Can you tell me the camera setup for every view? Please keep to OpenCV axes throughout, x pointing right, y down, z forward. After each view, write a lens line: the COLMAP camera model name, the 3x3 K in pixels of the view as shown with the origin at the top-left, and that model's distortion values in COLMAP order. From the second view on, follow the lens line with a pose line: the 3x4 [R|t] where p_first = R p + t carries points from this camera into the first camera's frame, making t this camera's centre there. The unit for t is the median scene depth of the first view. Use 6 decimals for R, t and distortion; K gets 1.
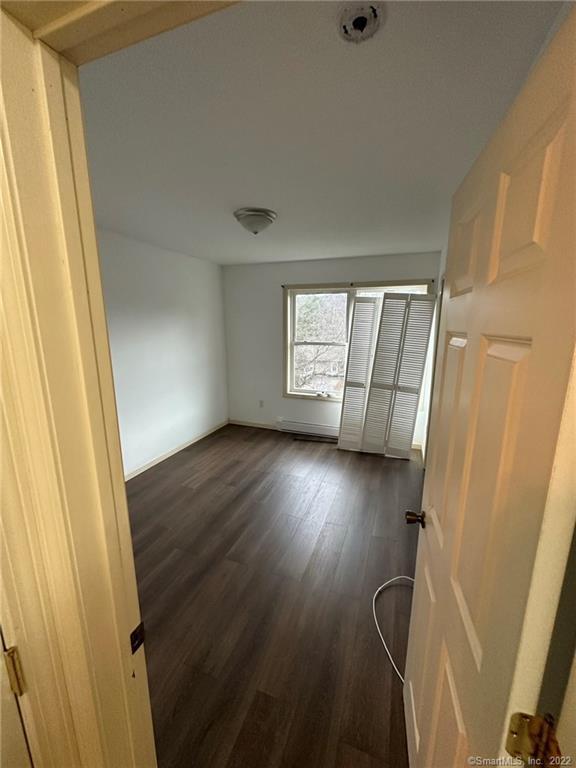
lens RADIAL K [[305.9, 0, 295.5], [0, 305.9, 385.9], [0, 0, 1]] dist [-0.001432, 0.000543]
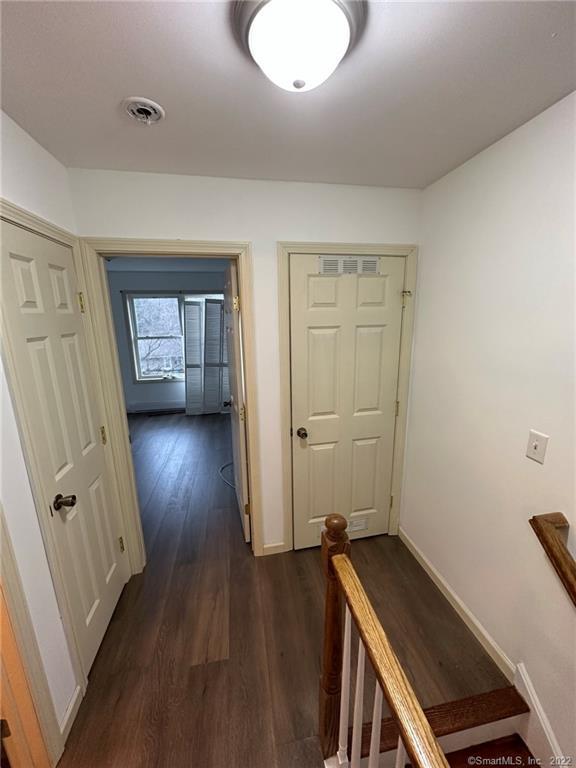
lens RADIAL K [[305.9, 0, 287.1], [0, 305.9, 385.8], [0, 0, 1]] dist [-0.001432, 0.000543]
pose [[0.874359, -0.131107, 0.467233, -0.085703], [0.120391, 0.991318, 0.052871, 0.060679], [-0.470108, 0.010022, 0.882552, -0.393557]]
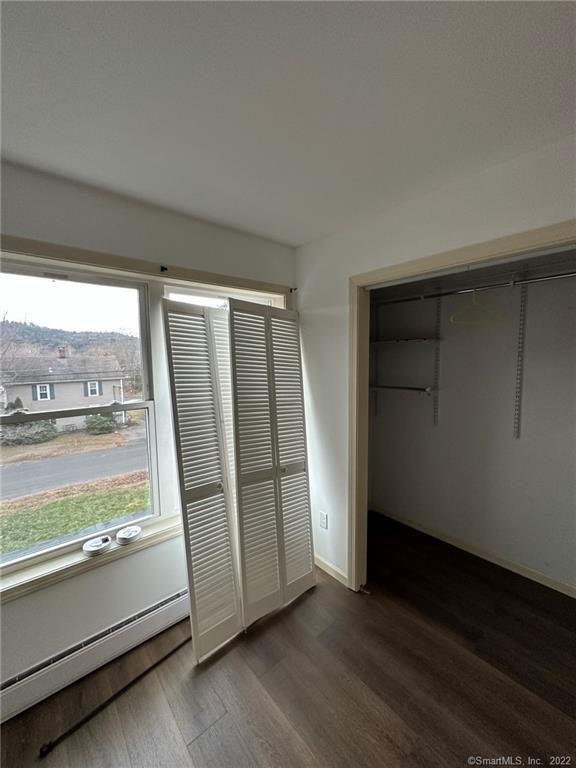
lens RADIAL K [[305.9, 0, 290.8], [0, 305.9, 382.7], [0, 0, 1]] dist [-0.001432, 0.000543]
pose [[0.501461, -0.095111, 0.859936, -0.110815], [0.186404, 0.982473, -0.000035, -0.138472], [-0.844861, 0.160313, 0.510401, 0.639150]]
